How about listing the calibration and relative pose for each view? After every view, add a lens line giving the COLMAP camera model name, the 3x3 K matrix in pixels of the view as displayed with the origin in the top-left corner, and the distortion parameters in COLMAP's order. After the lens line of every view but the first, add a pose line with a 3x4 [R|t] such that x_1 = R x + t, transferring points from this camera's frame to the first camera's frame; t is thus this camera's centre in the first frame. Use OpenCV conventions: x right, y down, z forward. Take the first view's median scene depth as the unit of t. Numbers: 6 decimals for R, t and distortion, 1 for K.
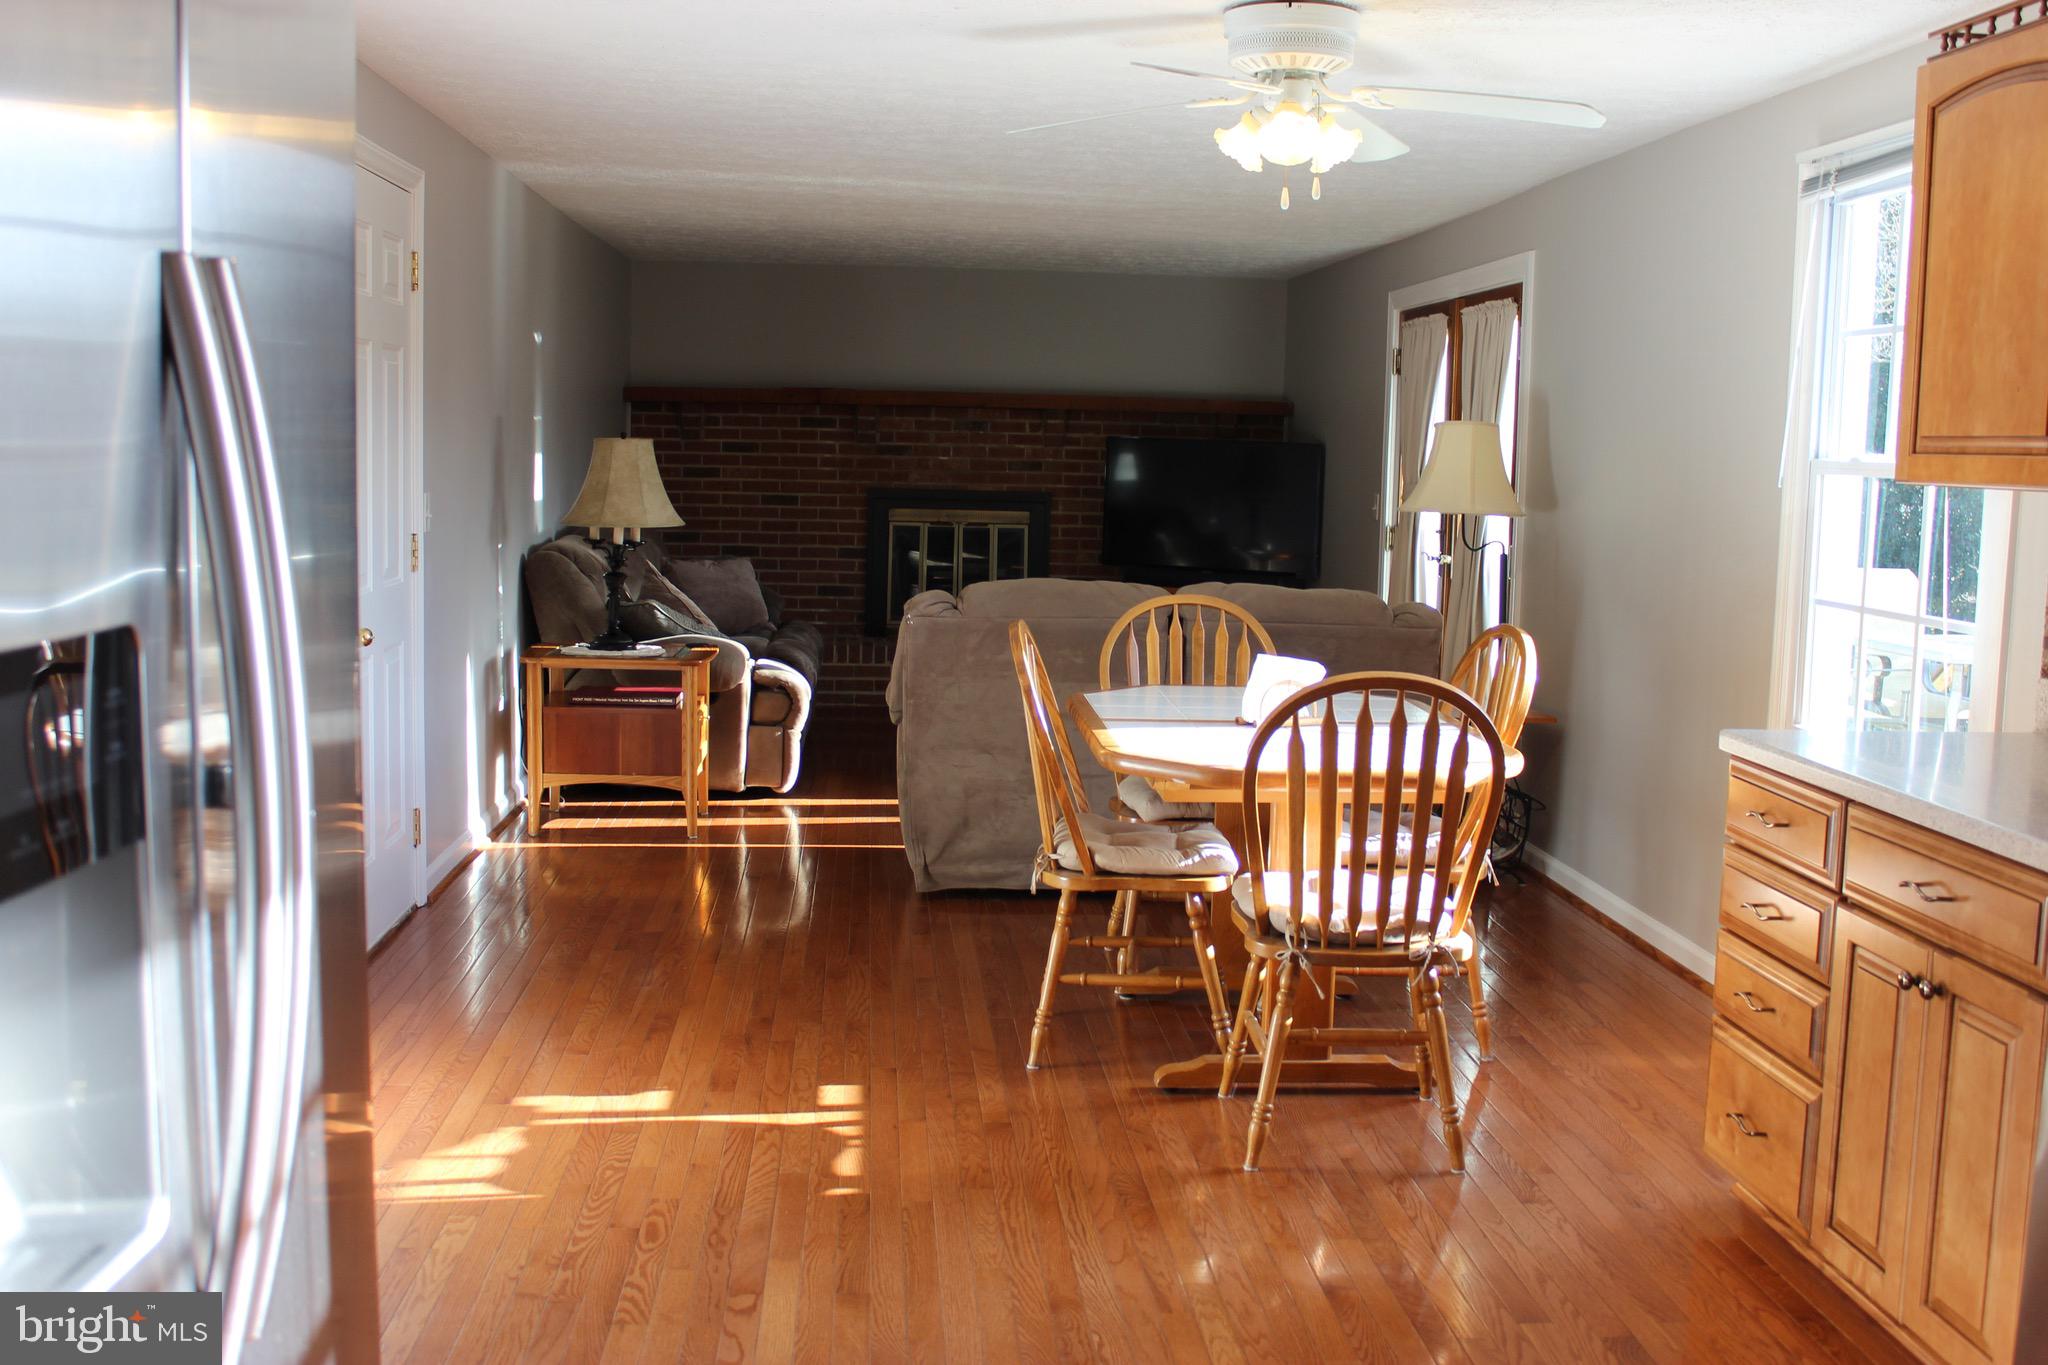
lens RADIAL K [[2032.0, 0, 1031.7], [0, 2032.0, 684.6], [0, 0, 1]] dist [-0.072885, 0.000000]
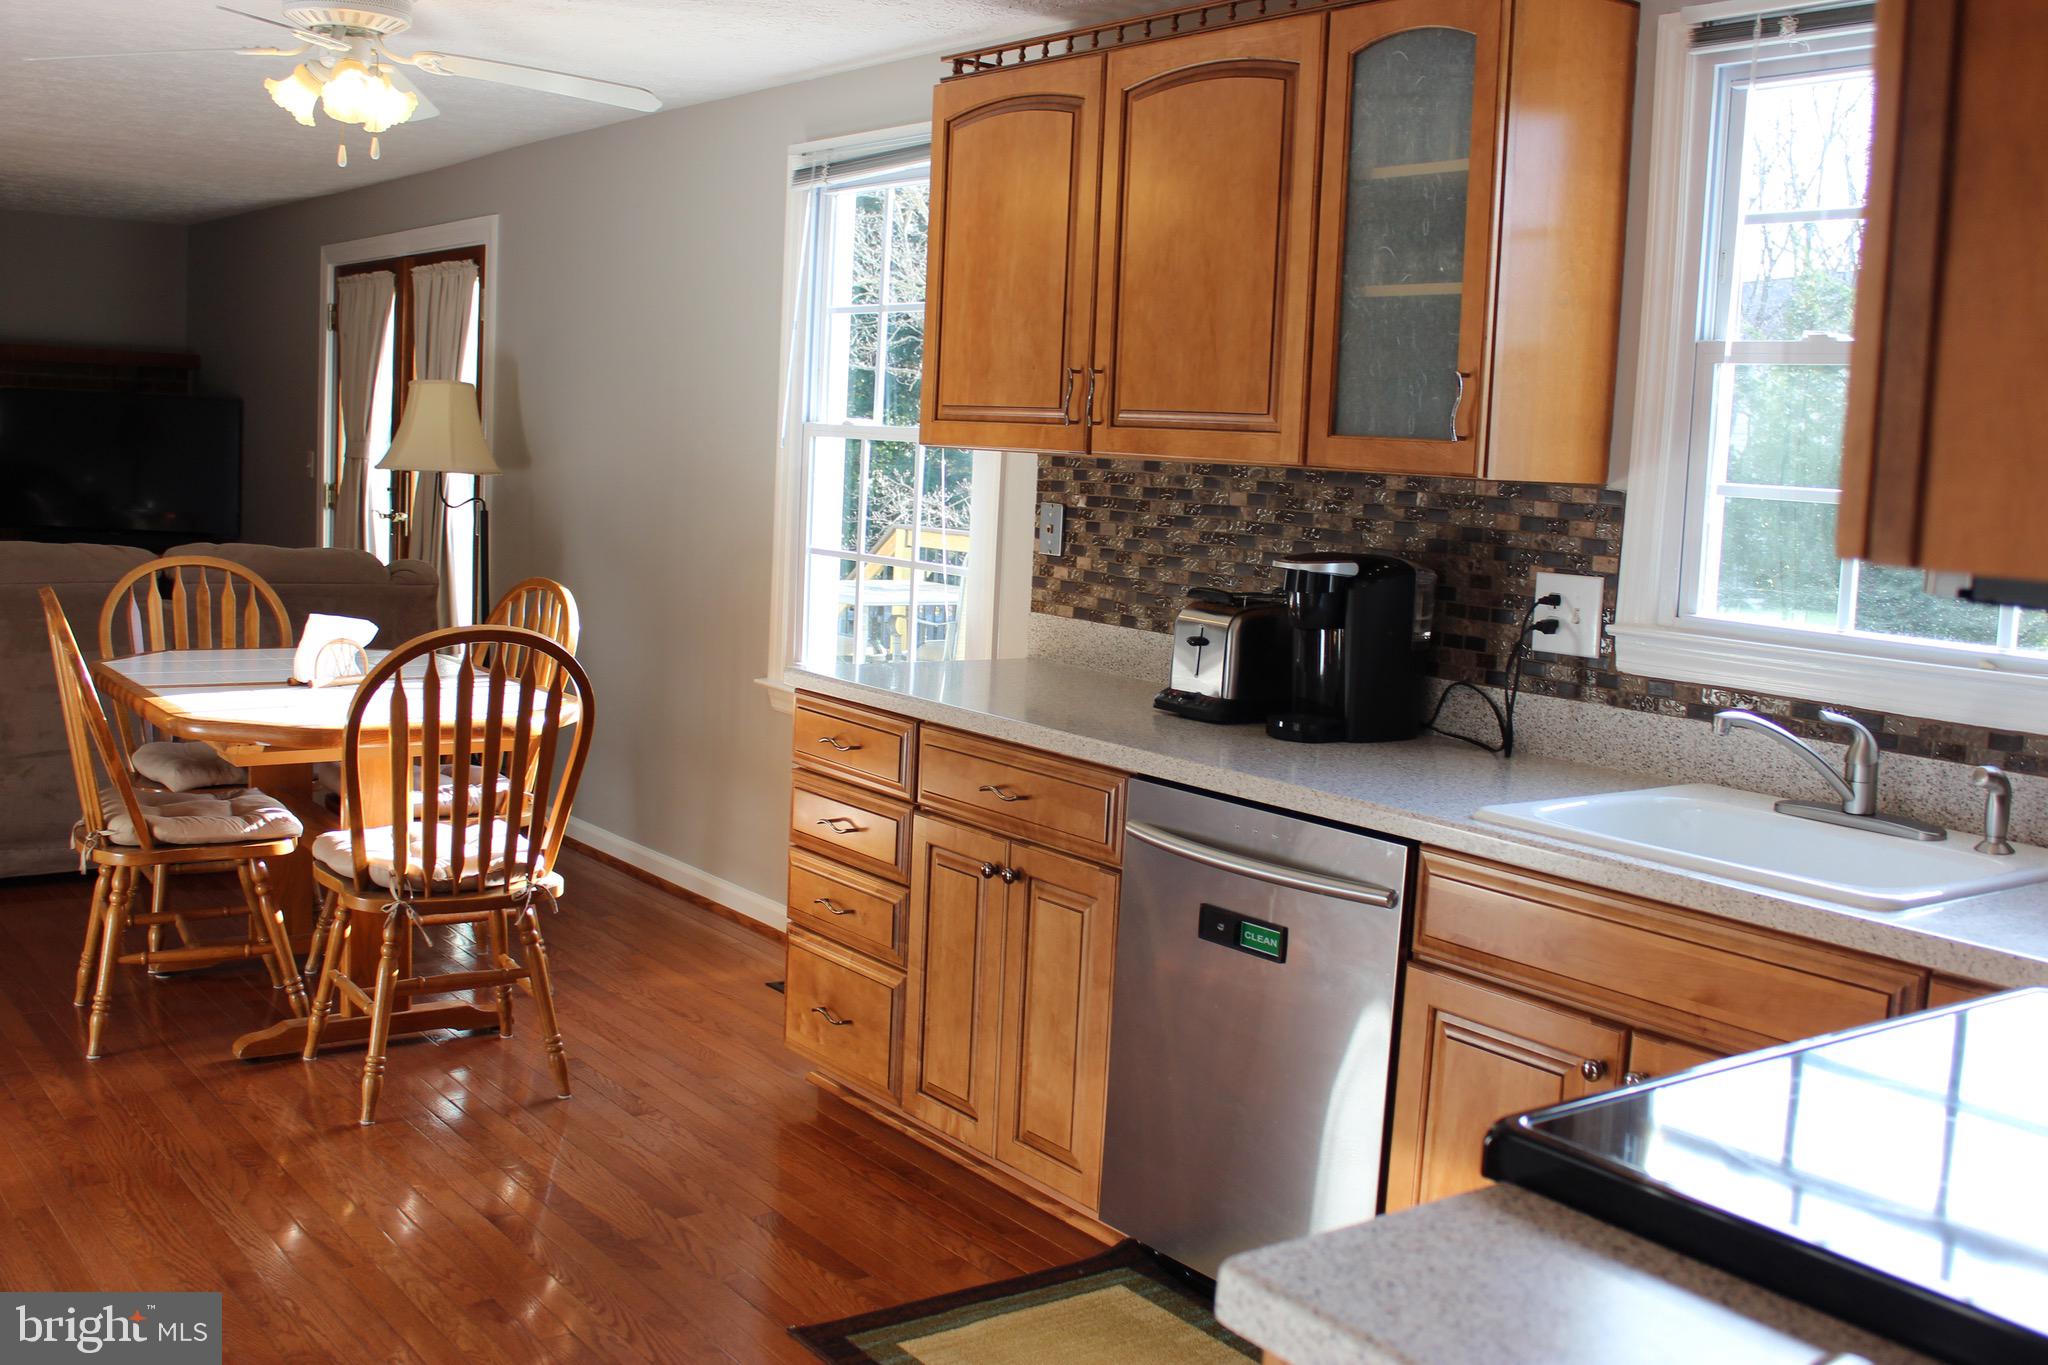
lens RADIAL K [[2032.0, 0, 1011.0], [0, 2032.0, 672.0], [0, 0, 1]] dist [-0.072885, 0.000000]
pose [[0.847705, -0.043700, 0.528665, -0.133795], [0.035794, 0.999042, 0.025188, 0.001457], [-0.529259, -0.002429, 0.848457, -0.016751]]
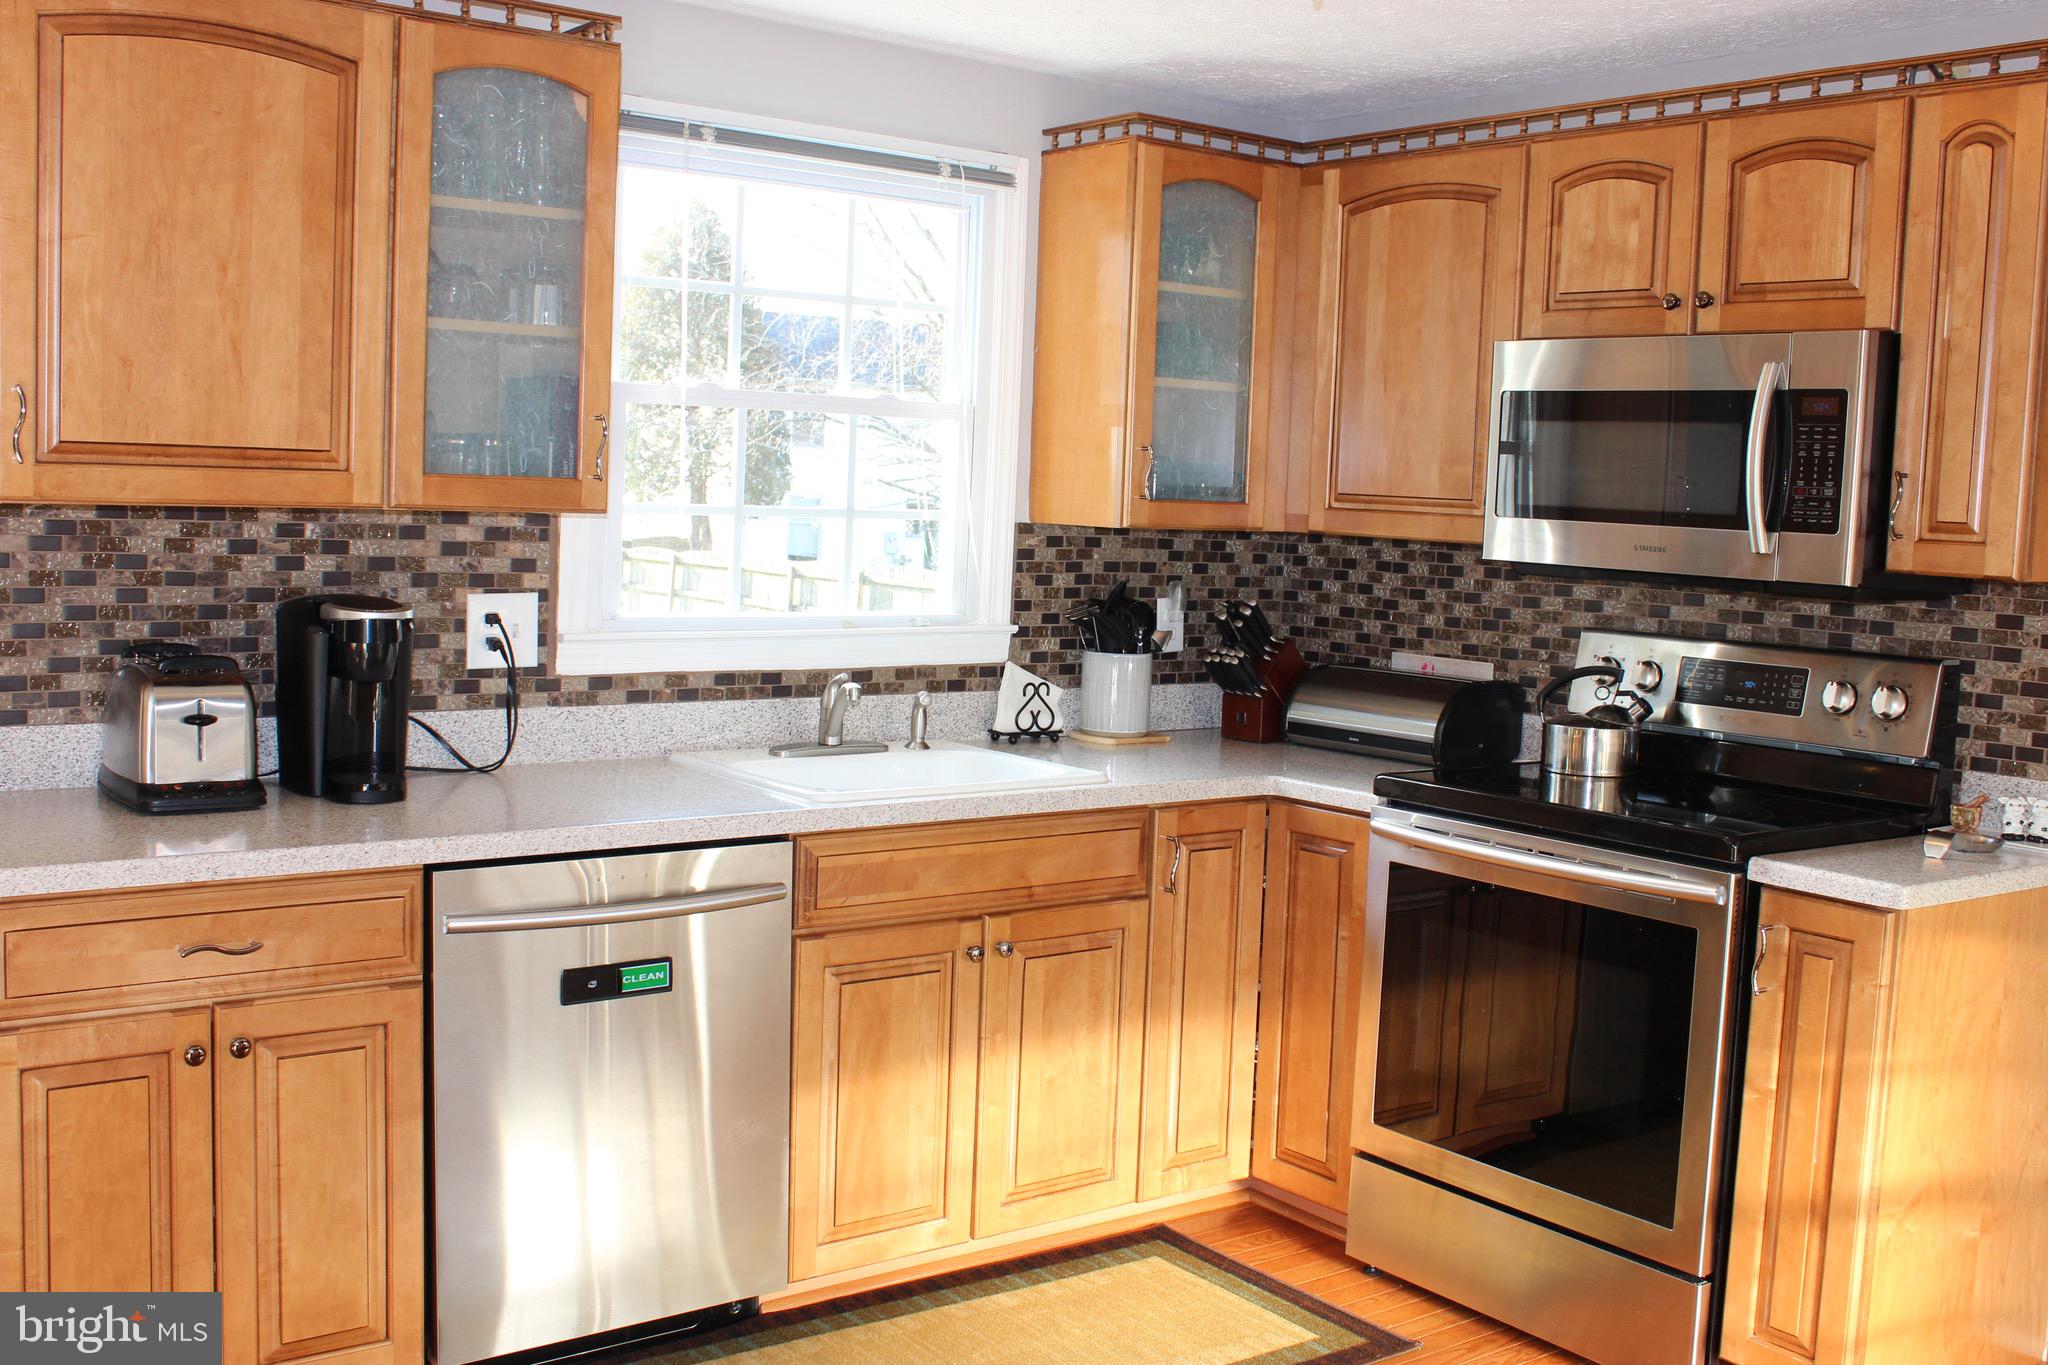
lens RADIAL K [[2032.0, 0, 1025.5], [0, 2032.0, 682.7], [0, 0, 1]] dist [-0.072885, 0.000000]
pose [[-0.539554, -0.124089, 0.832756, -0.368588], [0.051583, 0.982350, 0.179801, -0.119088], [-0.840369, 0.139968, -0.523630, 0.844469]]
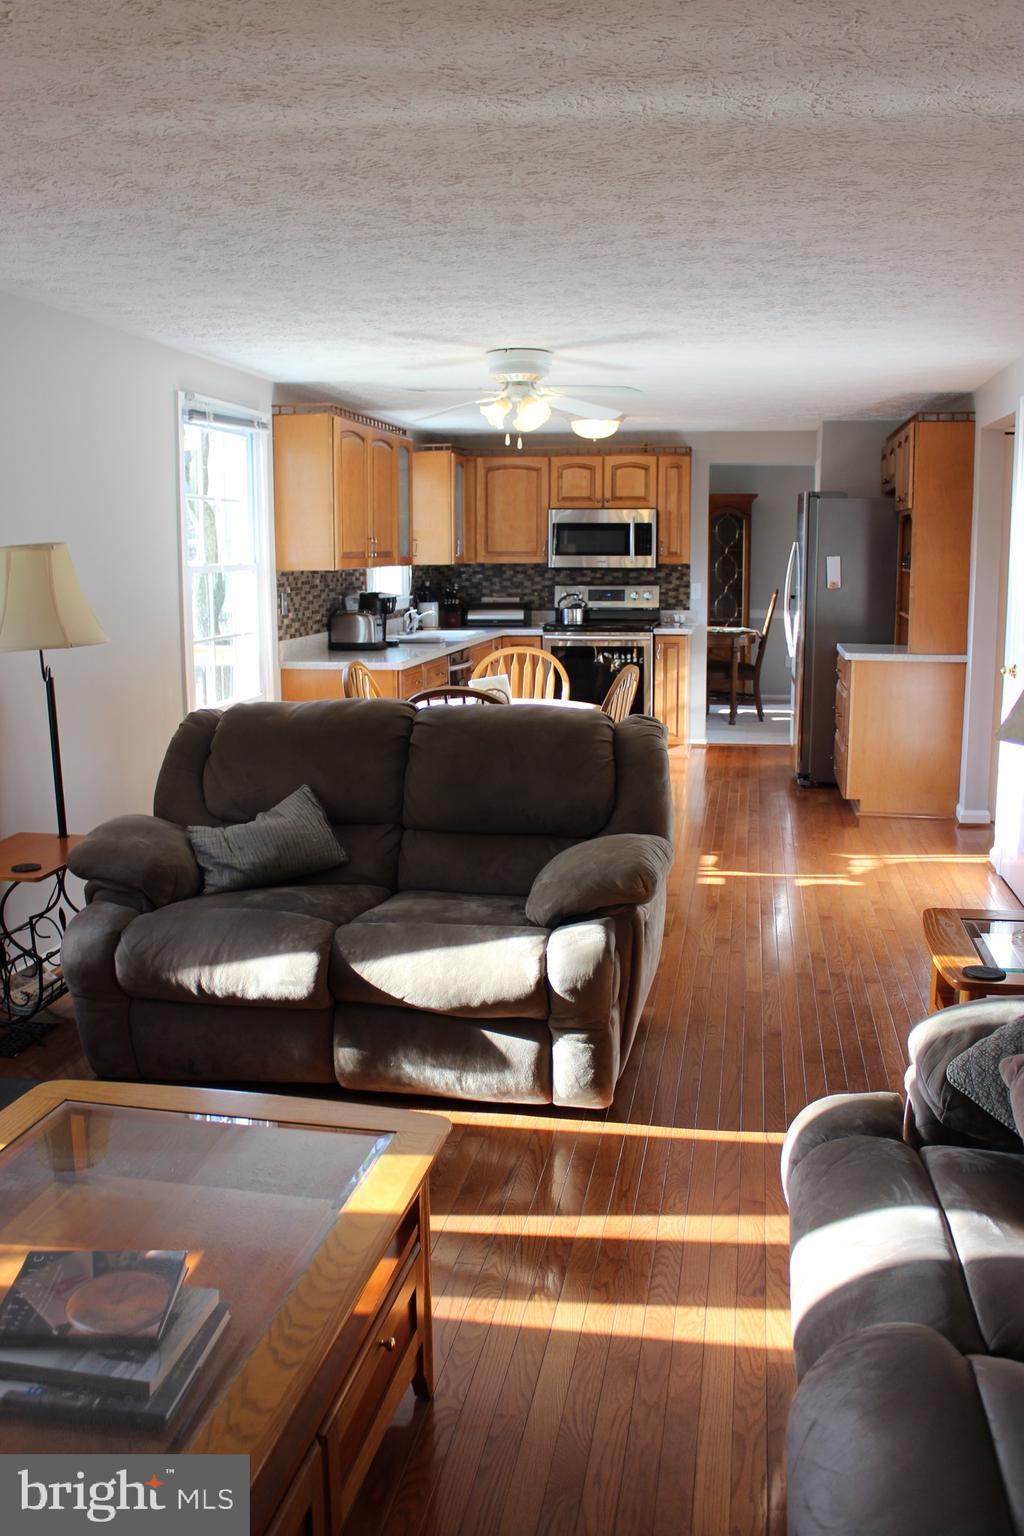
lens RADIAL K [[1323.4, 0, 521.1], [0, 1323.4, 763.9], [0, 0, 1]] dist [-0.142583, 0.114874]
pose [[-0.968429, -0.058750, 0.242266, -0.229582], [0.011835, 0.959902, 0.280085, -0.313478], [-0.249007, 0.274109, -0.928902, 2.425540]]
